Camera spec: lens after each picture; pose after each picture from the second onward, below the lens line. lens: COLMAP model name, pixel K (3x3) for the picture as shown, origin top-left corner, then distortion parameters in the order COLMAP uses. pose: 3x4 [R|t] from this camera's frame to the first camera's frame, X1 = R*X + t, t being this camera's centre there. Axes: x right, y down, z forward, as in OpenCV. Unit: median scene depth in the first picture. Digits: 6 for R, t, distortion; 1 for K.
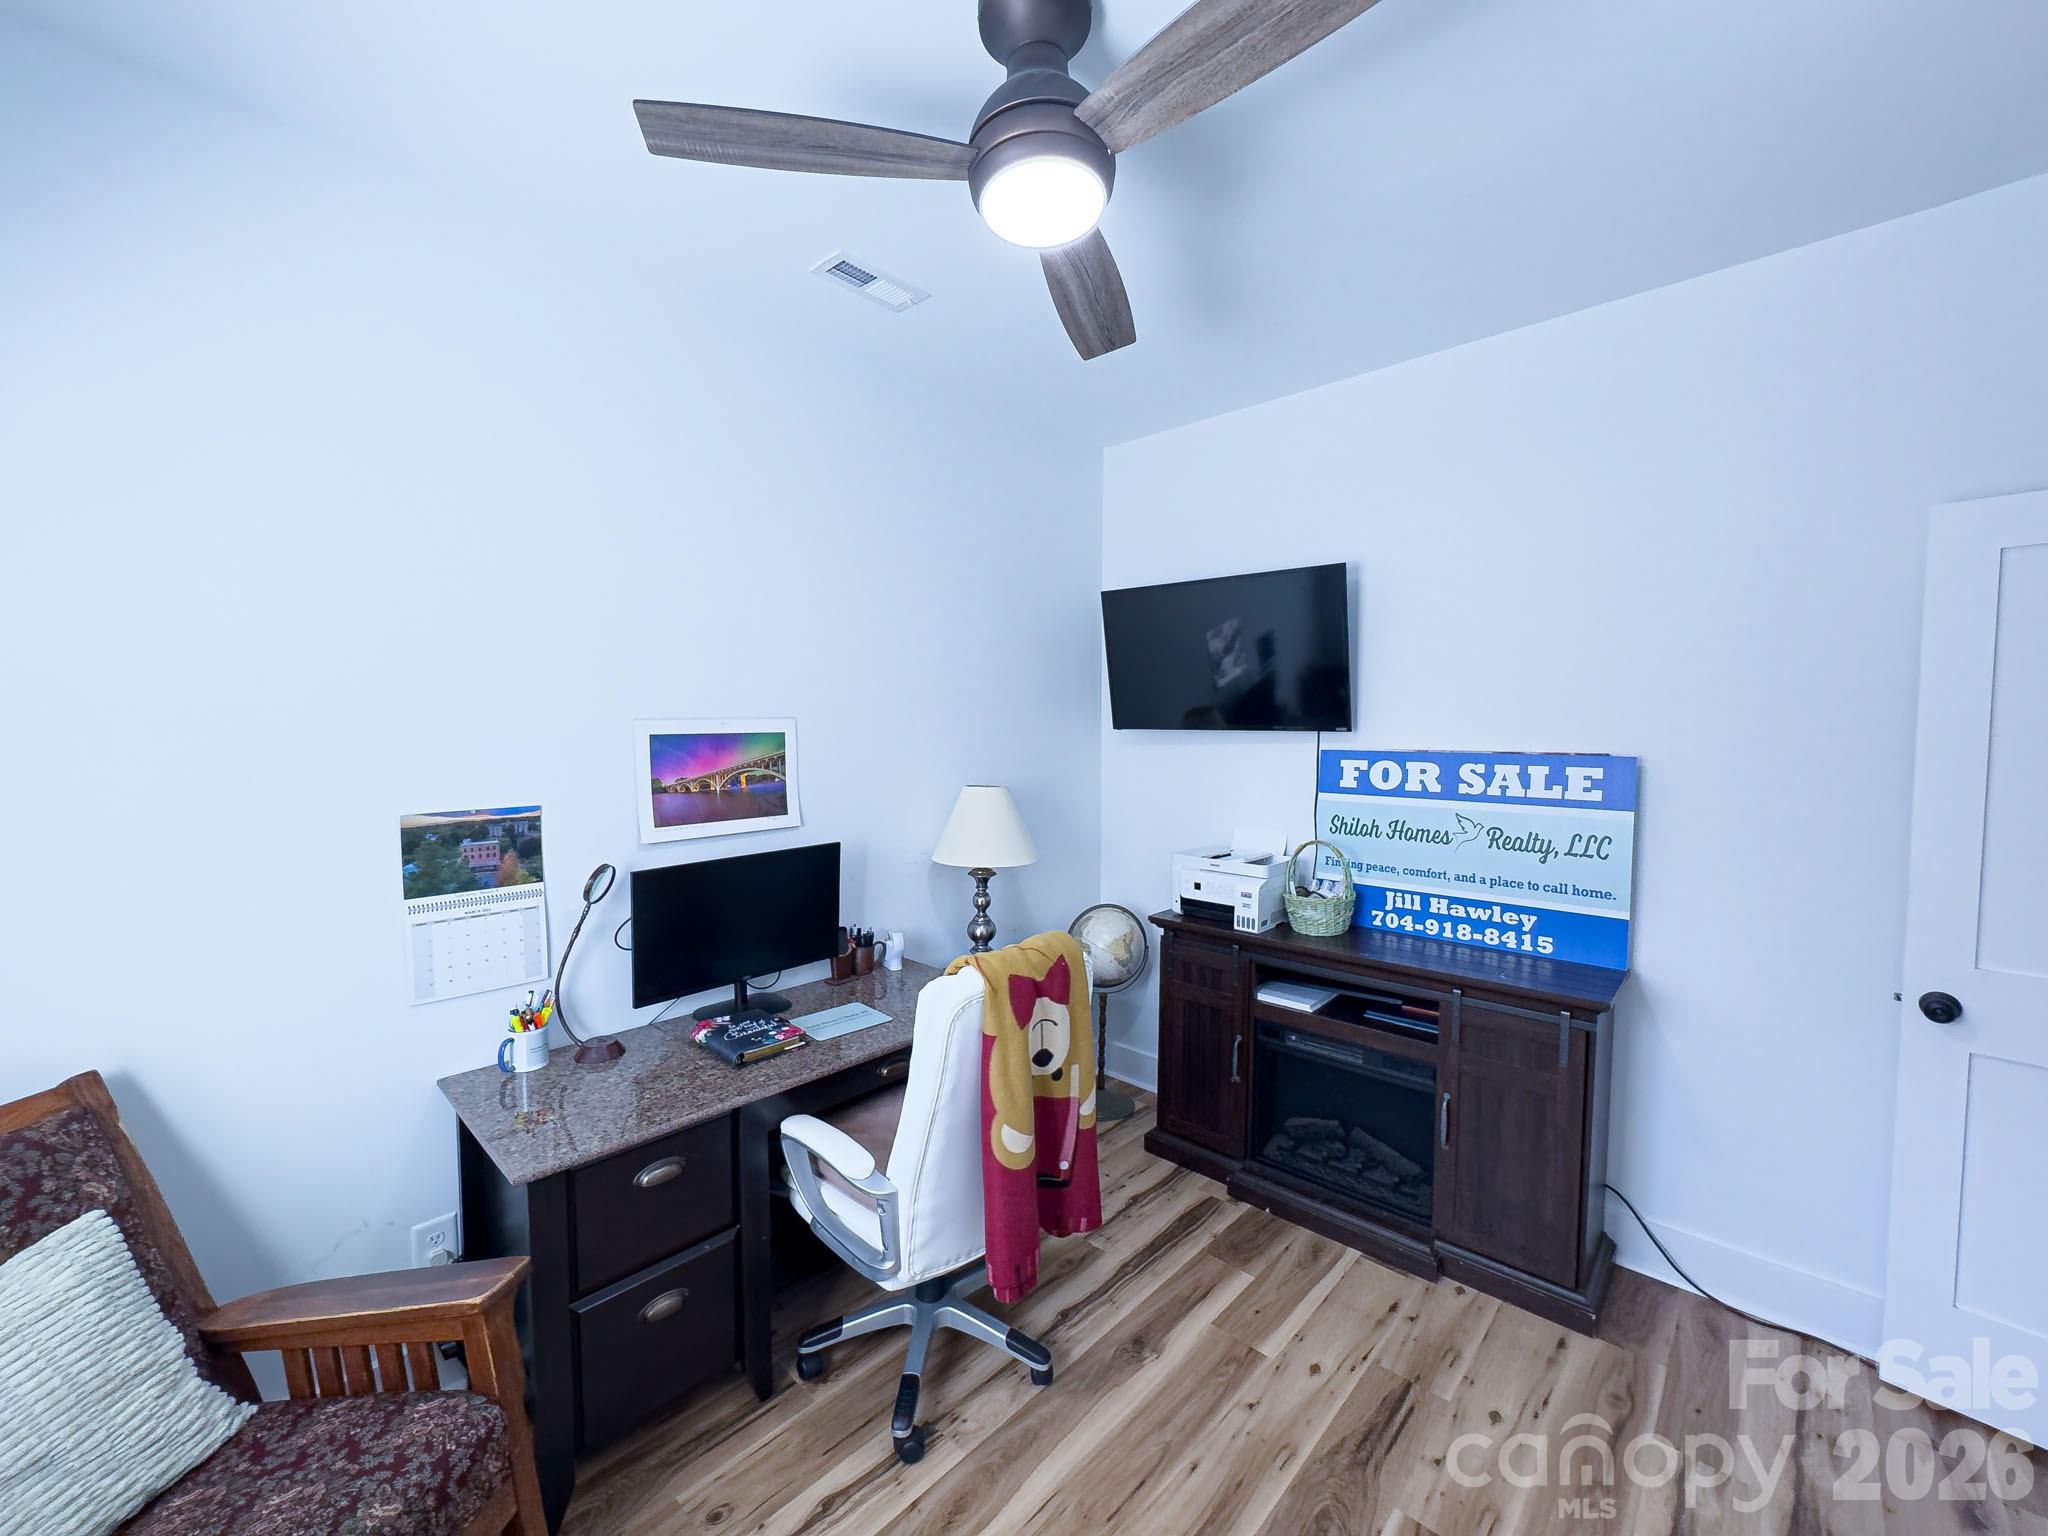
lens RADIAL K [[818.5, 0, 1026.0], [0, 818.5, 773.4], [0, 0, 1]] dist [-0.009749, 0.000348]
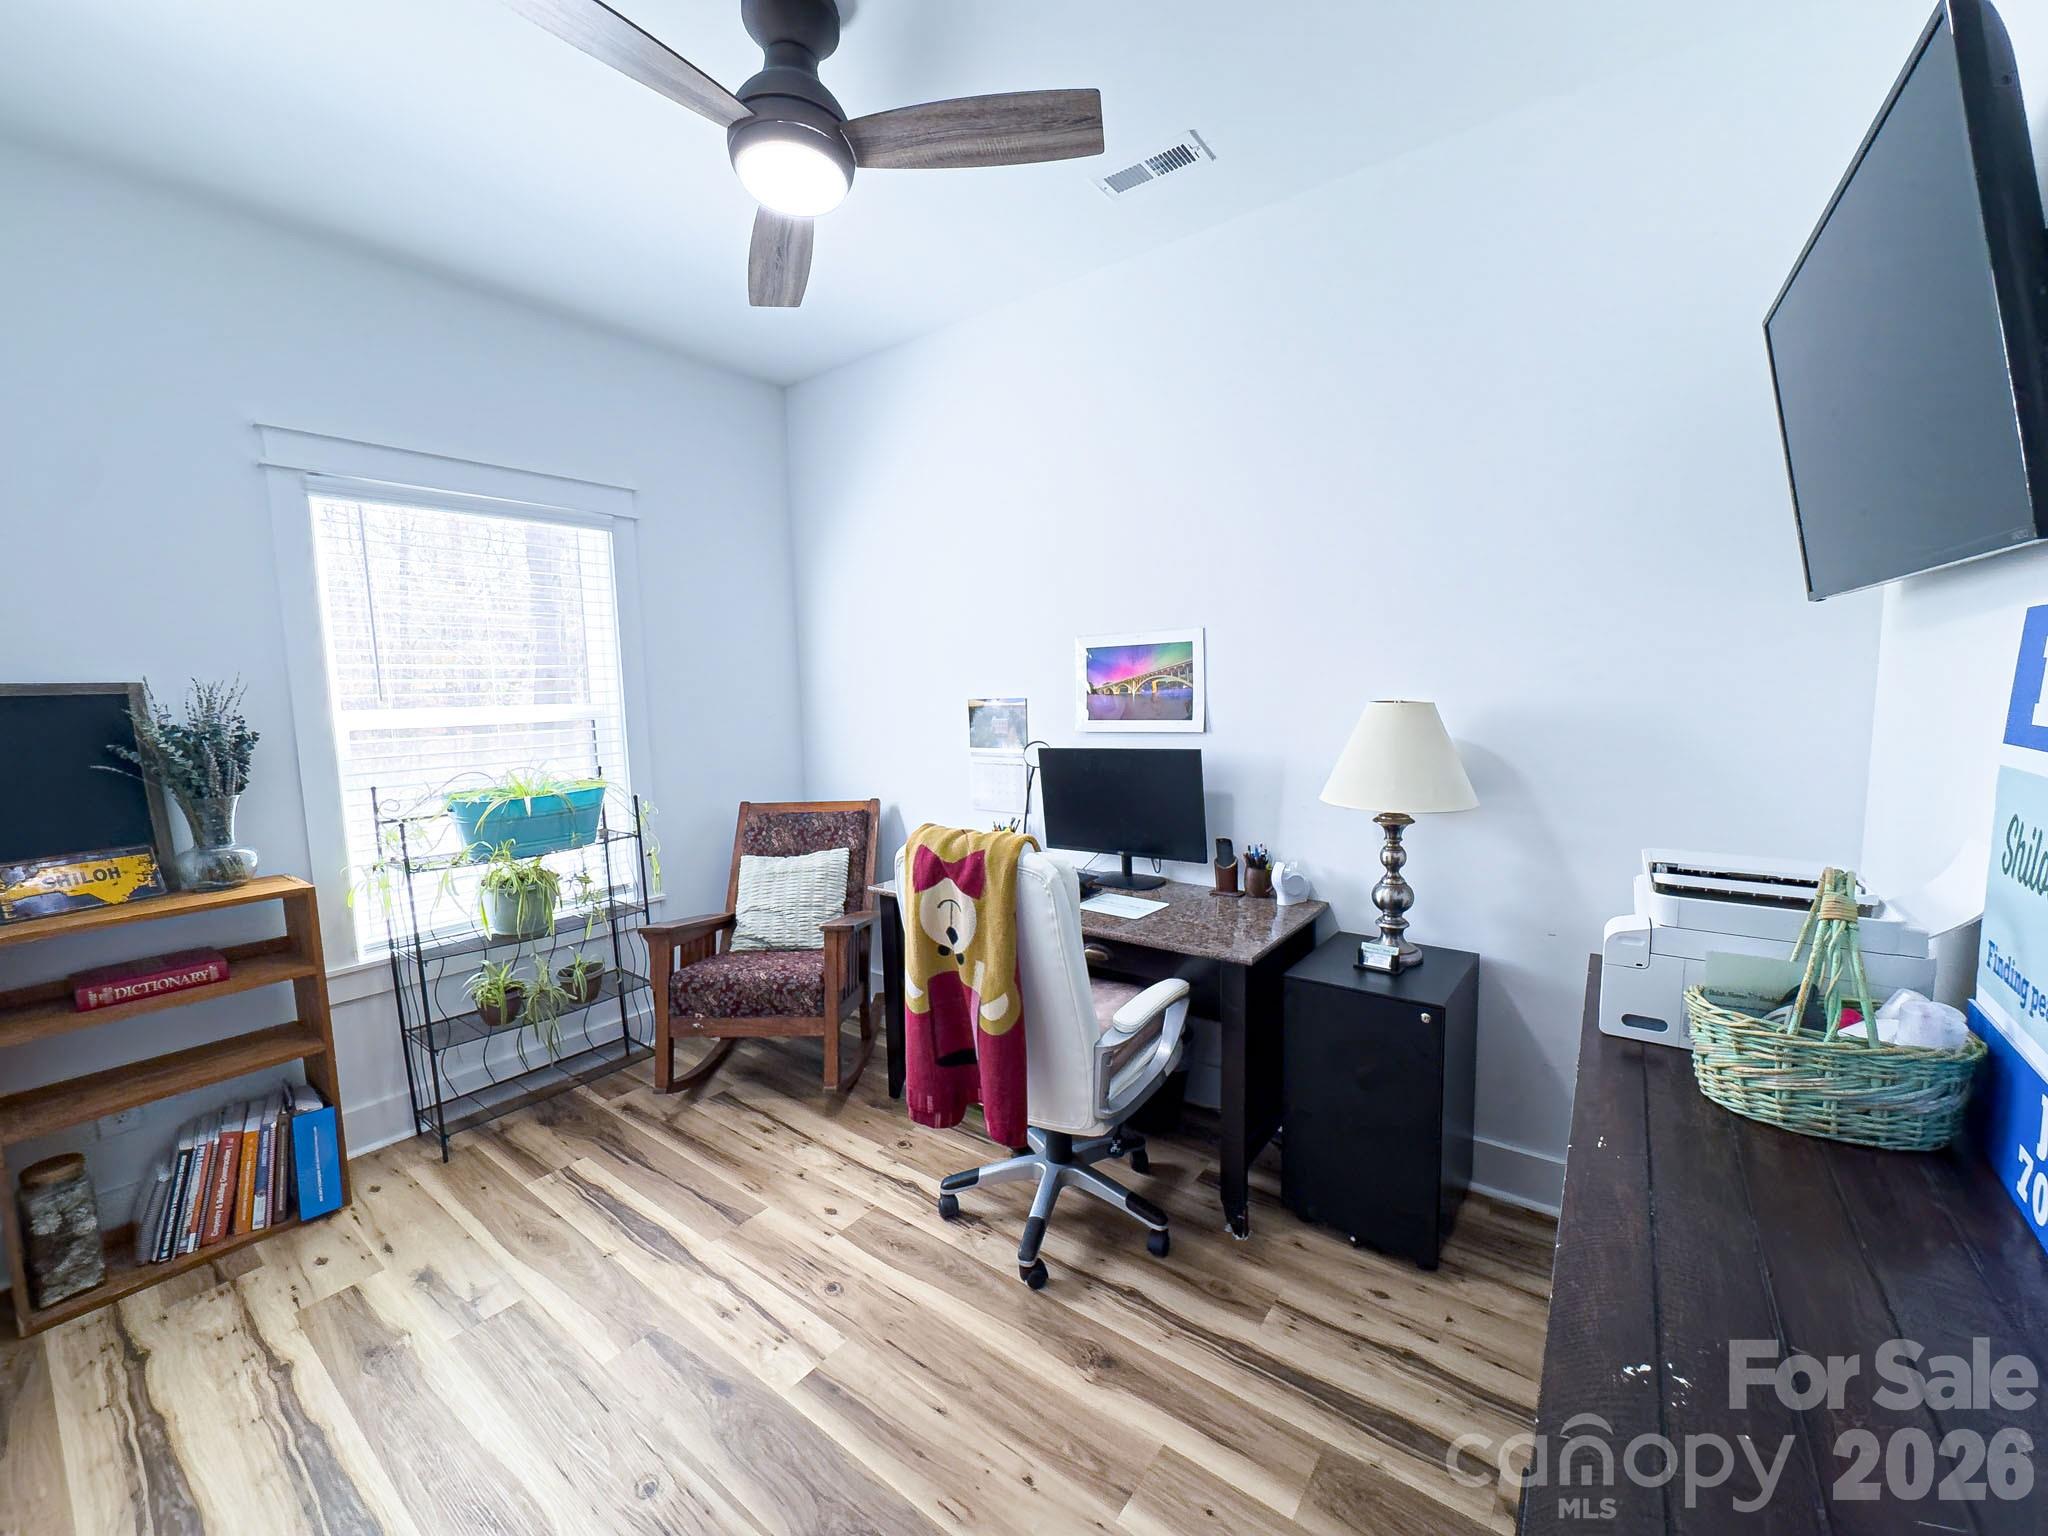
lens RADIAL K [[818.5, 0, 1026.0], [0, 818.5, 773.4], [0, 0, 1]] dist [-0.009749, 0.000348]
pose [[0.106457, 0.105560, -0.988698, 0.819666], [-0.034781, 0.994135, 0.102396, 0.020450], [0.993709, 0.023487, 0.109504, 0.753297]]
